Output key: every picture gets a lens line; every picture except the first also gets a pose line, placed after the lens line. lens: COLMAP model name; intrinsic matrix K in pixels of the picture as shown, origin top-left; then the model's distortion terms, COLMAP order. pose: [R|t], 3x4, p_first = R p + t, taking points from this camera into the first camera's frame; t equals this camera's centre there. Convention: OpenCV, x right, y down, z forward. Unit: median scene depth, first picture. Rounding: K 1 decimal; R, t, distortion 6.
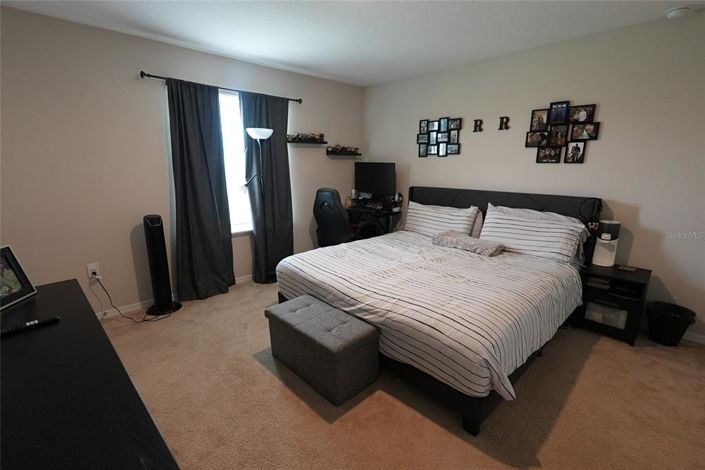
lens RADIAL K [[322.3, 0, 351.8], [0, 322.3, 229.9], [0, 0, 1]] dist [-0.000381, 0.000036]
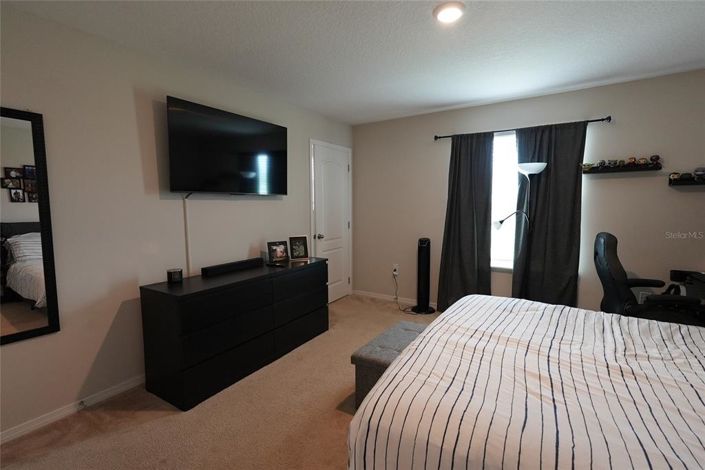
lens RADIAL K [[319.4, 0, 352.5], [0, 319.4, 235.0], [0, 0, 1]] dist [0.001227, 0.000211]
pose [[0.236625, 0.091513, -0.967282, 0.509365], [-0.193006, 0.980141, 0.045514, -0.051820], [0.952238, 0.175922, 0.249589, 0.310540]]
